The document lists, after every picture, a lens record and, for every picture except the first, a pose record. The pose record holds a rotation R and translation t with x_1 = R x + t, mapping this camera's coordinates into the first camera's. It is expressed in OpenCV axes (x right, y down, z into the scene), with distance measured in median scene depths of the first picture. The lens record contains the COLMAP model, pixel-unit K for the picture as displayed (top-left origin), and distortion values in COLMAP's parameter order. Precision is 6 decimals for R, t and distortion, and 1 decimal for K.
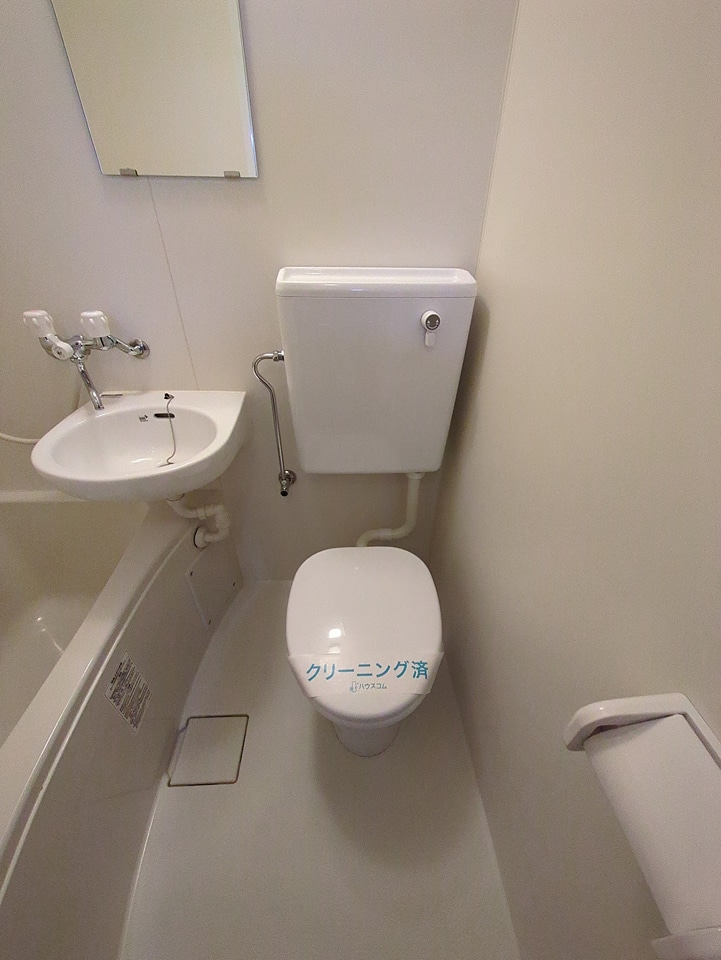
lens RADIAL K [[373.7, 0, 359.8], [0, 373.7, 482.4], [0, 0, 1]] dist [-0.002673, -0.000313]
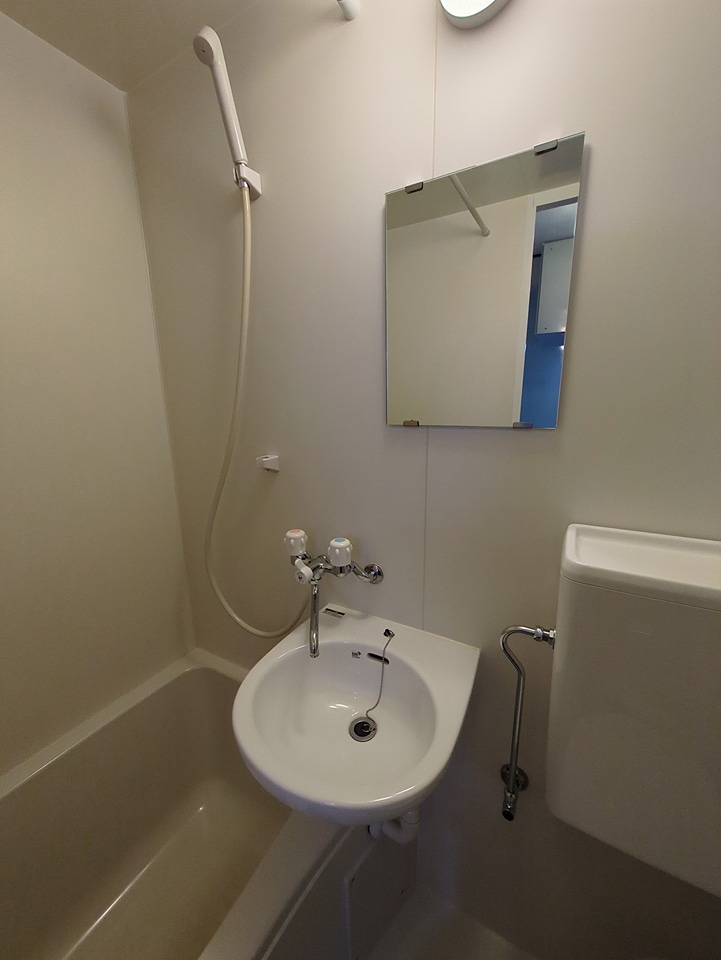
lens RADIAL K [[373.7, 0, 366.1], [0, 373.7, 485.9], [0, 0, 1]] dist [-0.002673, -0.000313]
pose [[0.851950, 0.091393, -0.515586, -0.164908], [-0.275881, 0.915245, -0.293626, -0.298087], [0.445052, 0.392395, 0.804956, 0.183592]]
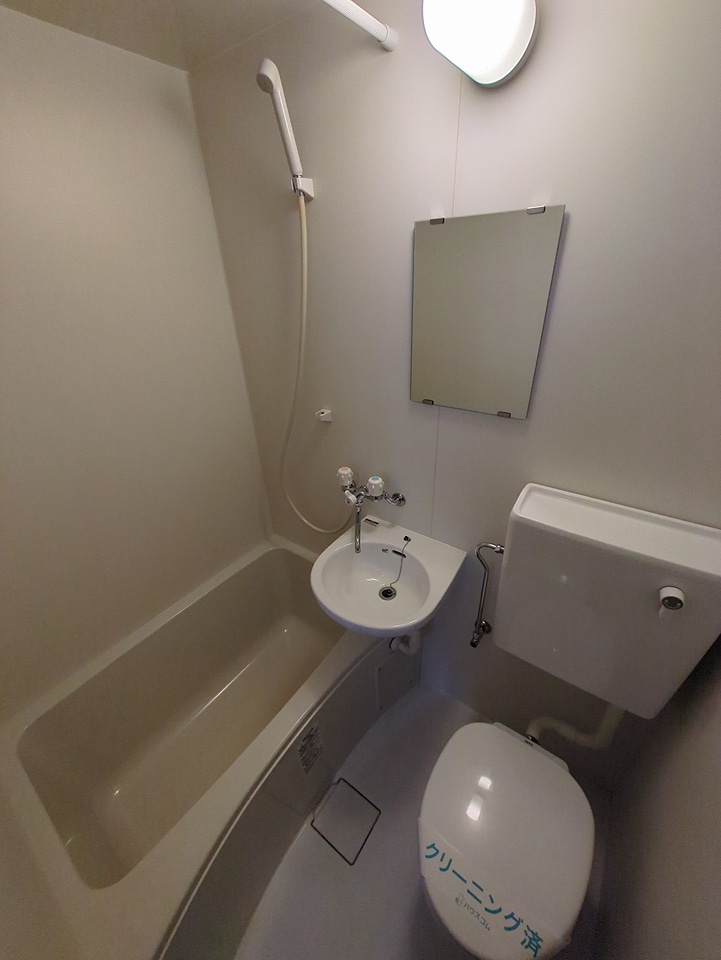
lens RADIAL K [[373.7, 0, 361.8], [0, 373.7, 487.5], [0, 0, 1]] dist [-0.002673, -0.000313]
pose [[0.781607, 0.273698, -0.560518, 0.031627], [-0.313481, 0.949228, 0.026374, -0.414657], [0.539278, 0.155098, 0.827722, -0.168615]]
